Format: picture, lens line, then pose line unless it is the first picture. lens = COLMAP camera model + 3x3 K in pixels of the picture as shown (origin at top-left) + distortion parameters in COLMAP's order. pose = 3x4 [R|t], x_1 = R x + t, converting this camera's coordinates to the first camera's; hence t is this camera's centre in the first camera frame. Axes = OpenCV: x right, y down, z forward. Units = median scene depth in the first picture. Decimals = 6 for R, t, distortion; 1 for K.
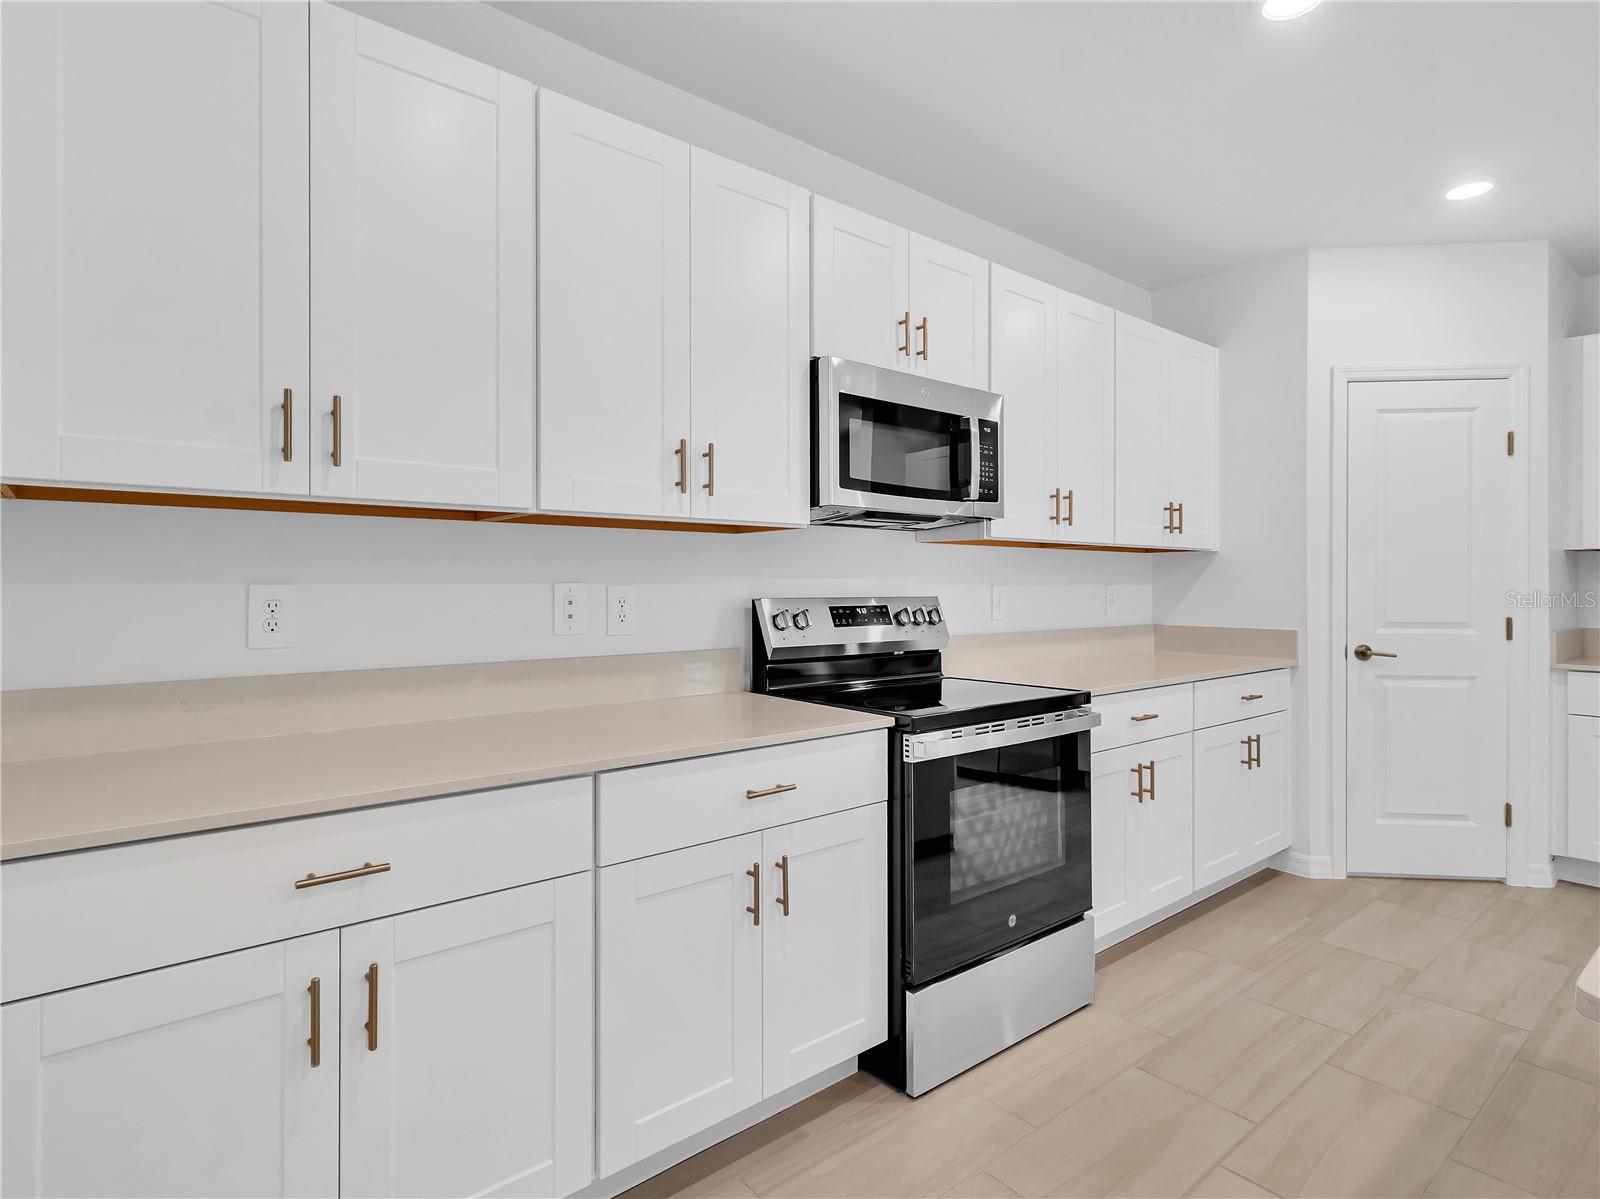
lens RADIAL K [[862.1, 0, 806.1], [0, 862.1, 580.5], [0, 0, 1]] dist [0.002904, 0.000545]
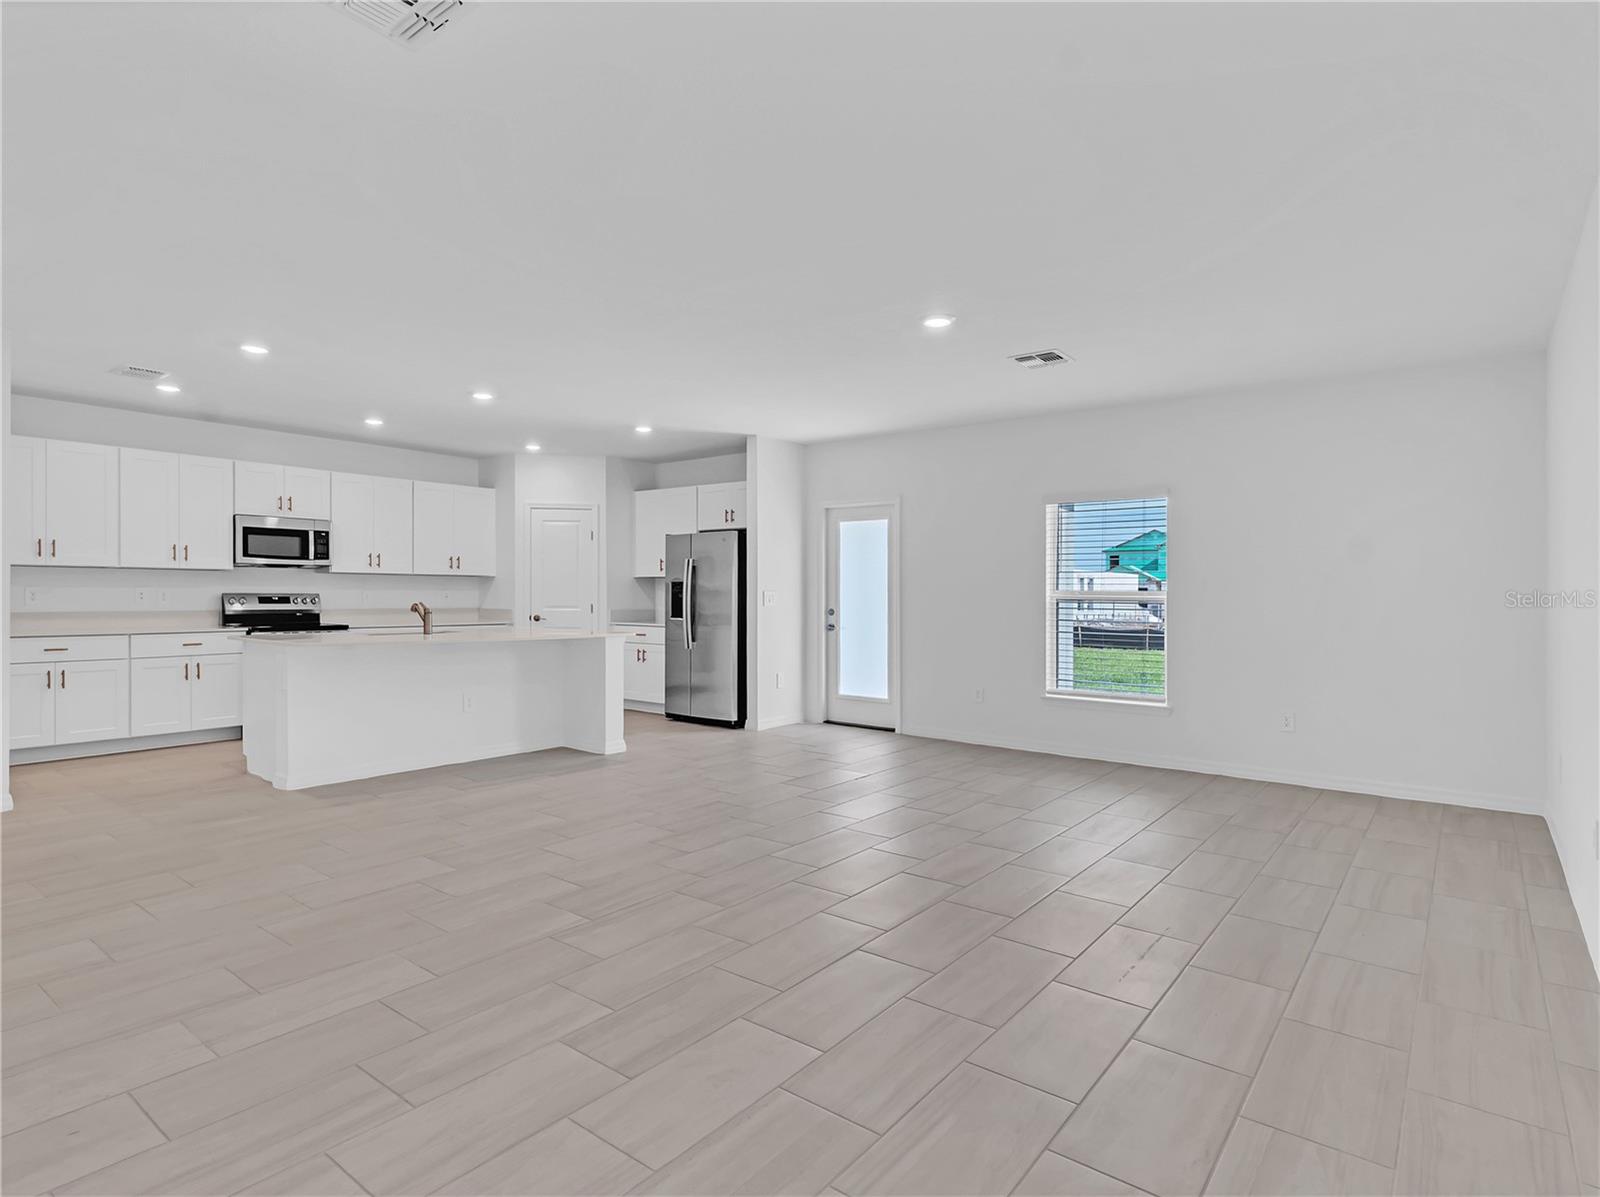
lens RADIAL K [[861.1, 0, 805.8], [0, 861.1, 596.1], [0, 0, 1]] dist [-0.001674, 0.000295]
pose [[0.976354, 0.004746, 0.216125, 1.166045], [-0.006306, 0.999959, 0.006526, -0.000475], [-0.216085, -0.007734, 0.976344, -2.129229]]
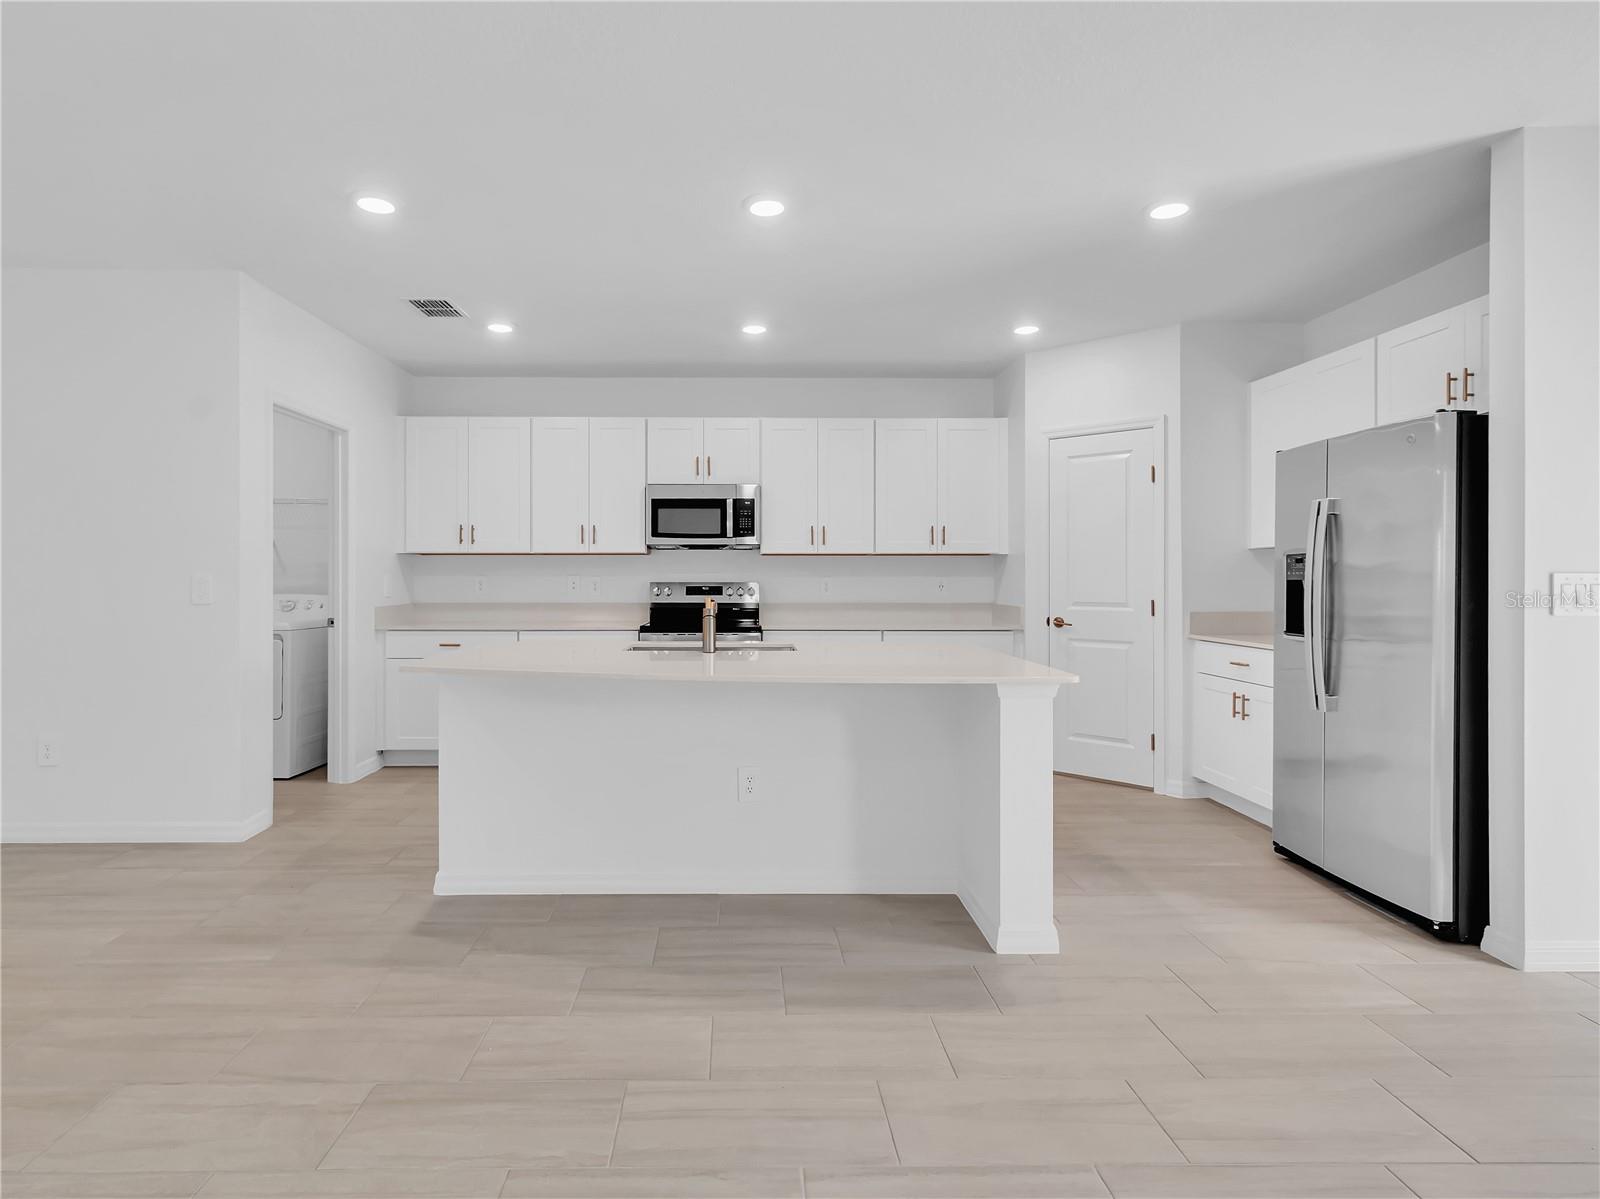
lens RADIAL K [[862.0, 0, 733.1], [0, 862.0, 589.6], [0, 0, 1]] dist [0.001529, 0.000809]
pose [[0.766598, 0.008394, -0.642073, 1.569929], [0.002753, 0.999862, 0.016359, 0.002561], [0.642122, -0.014308, 0.766469, -0.653761]]
